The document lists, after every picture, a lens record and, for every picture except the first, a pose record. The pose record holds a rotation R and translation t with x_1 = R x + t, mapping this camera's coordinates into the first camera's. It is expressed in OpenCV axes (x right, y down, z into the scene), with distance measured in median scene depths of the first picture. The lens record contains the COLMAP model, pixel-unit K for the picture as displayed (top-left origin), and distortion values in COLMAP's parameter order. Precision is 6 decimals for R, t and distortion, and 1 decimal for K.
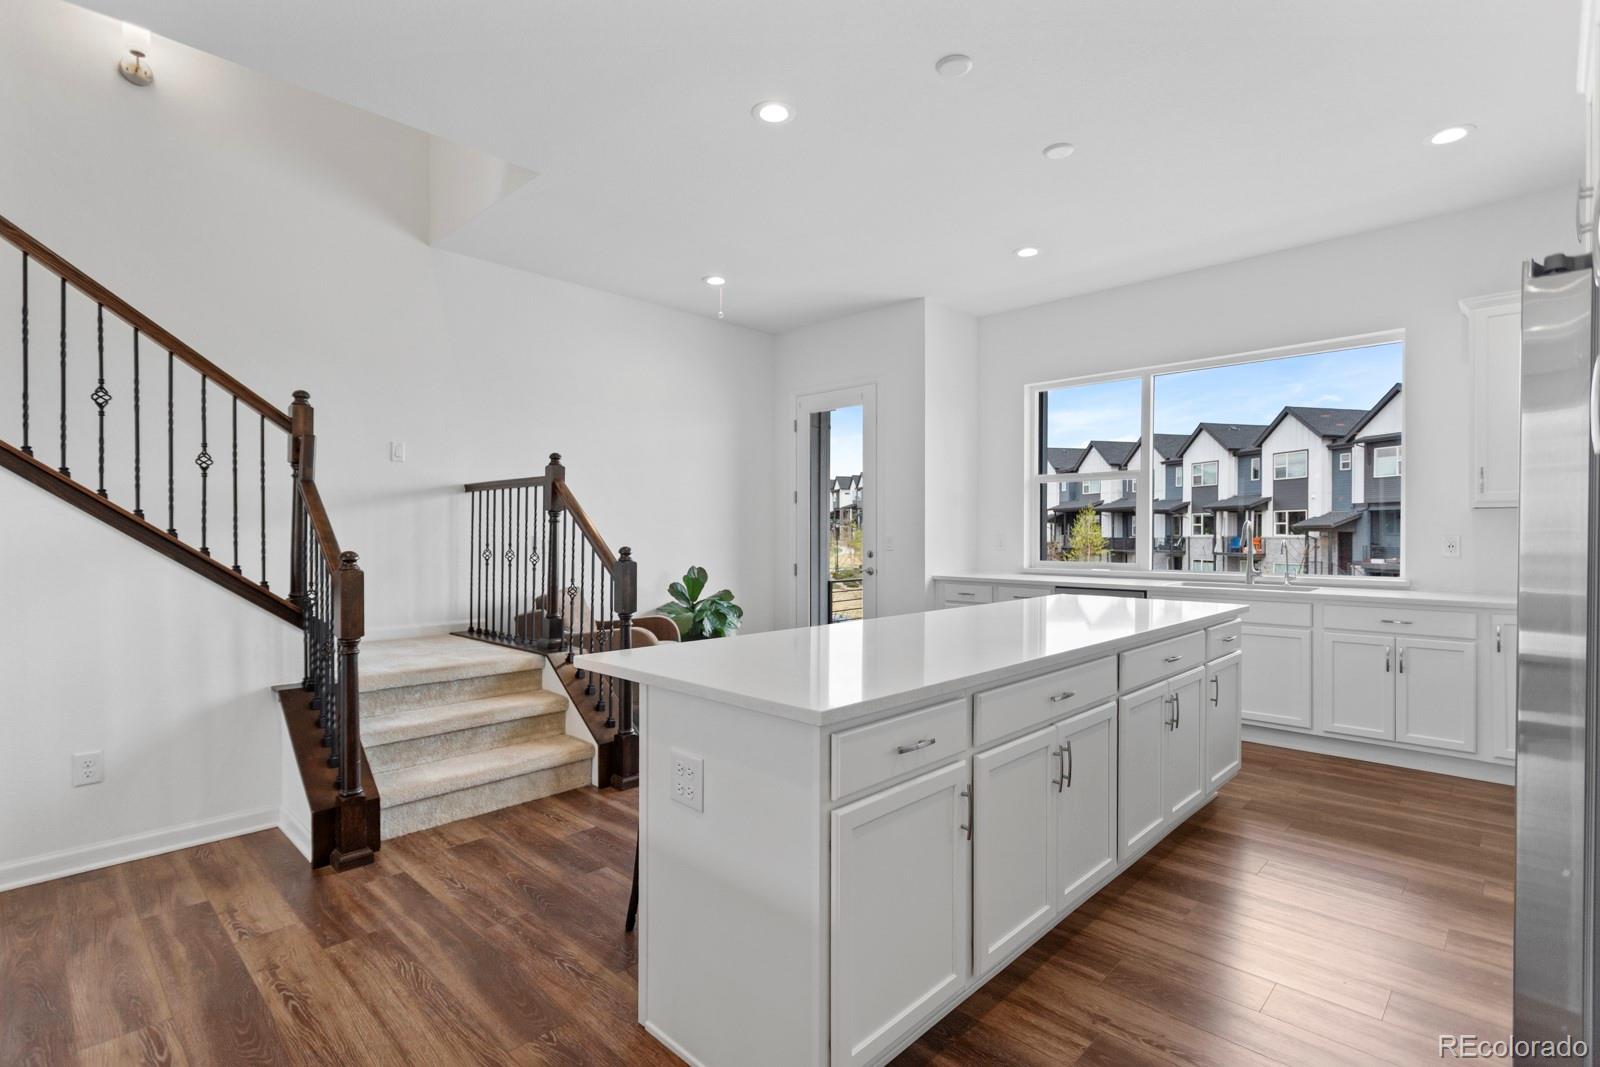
lens RADIAL K [[756.9, 0, 800.0], [0, 756.9, 533.5], [0, 0, 1]] dist [0.000415, 0.000177]
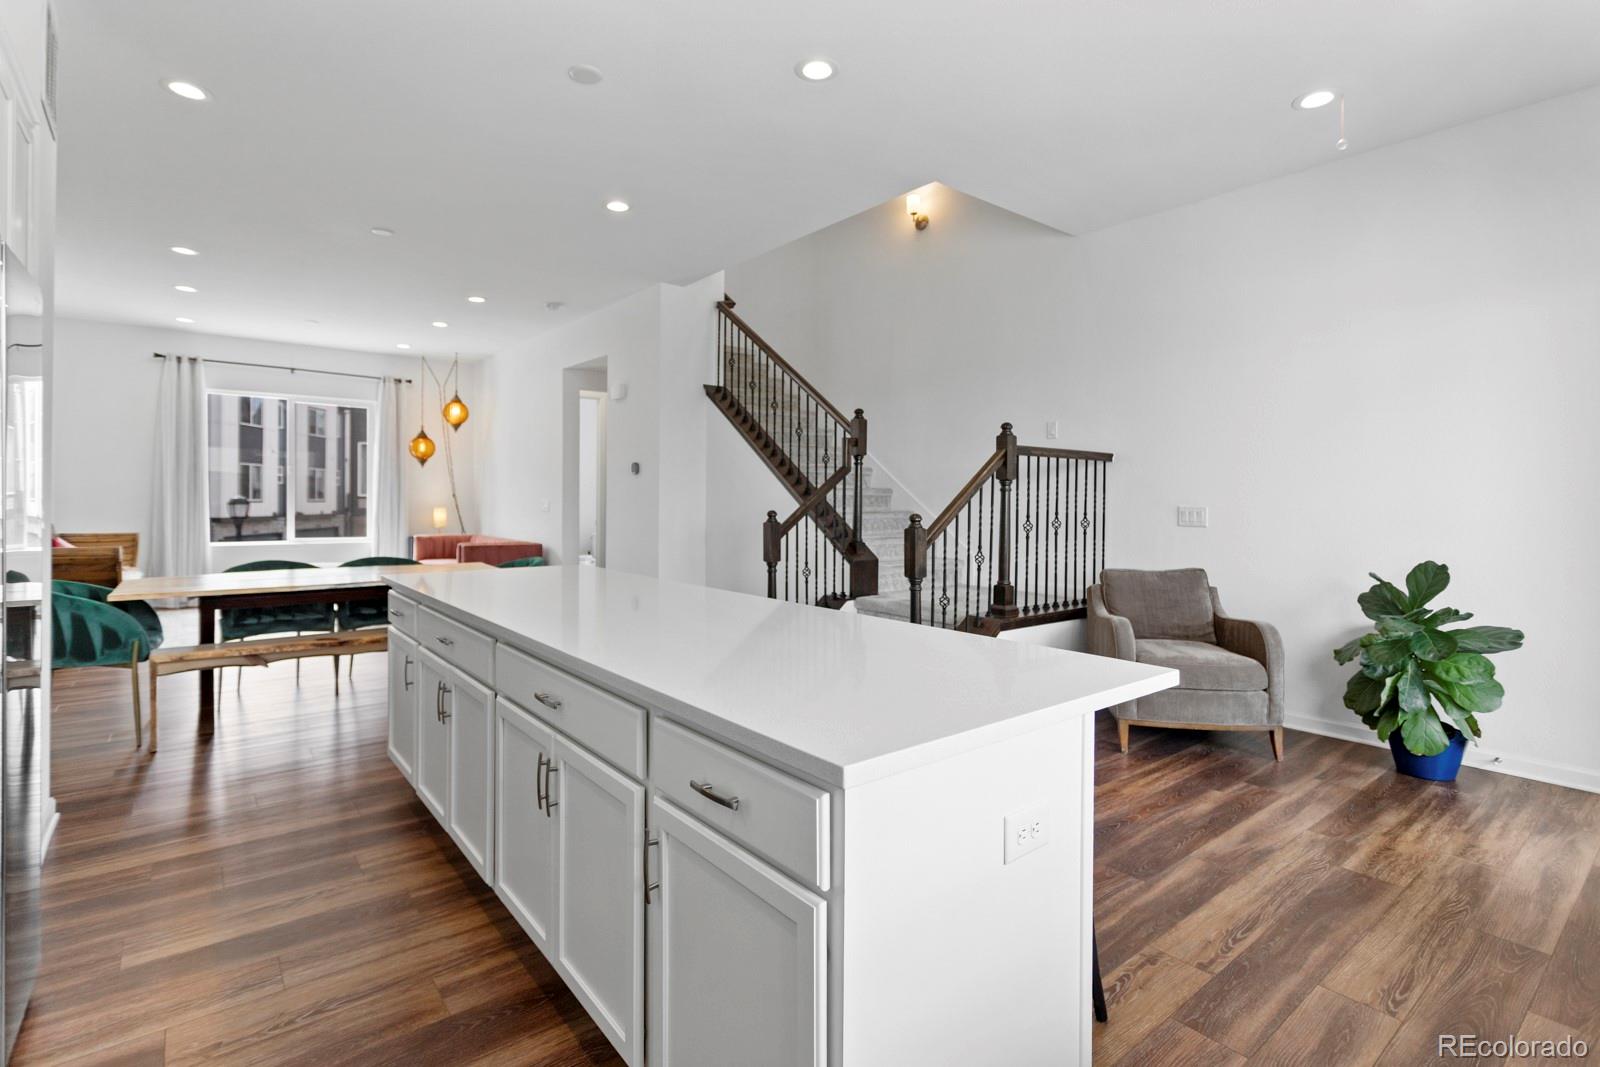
lens RADIAL K [[756.8, 0, 794.2], [0, 756.8, 492.4], [0, 0, 1]] dist [0.004858, 0.000634]
pose [[-0.119128, -0.007428, -0.992851, 0.723948], [-0.008595, 0.999942, -0.006450, -0.003551], [0.992842, 0.007765, -0.119185, 0.843763]]
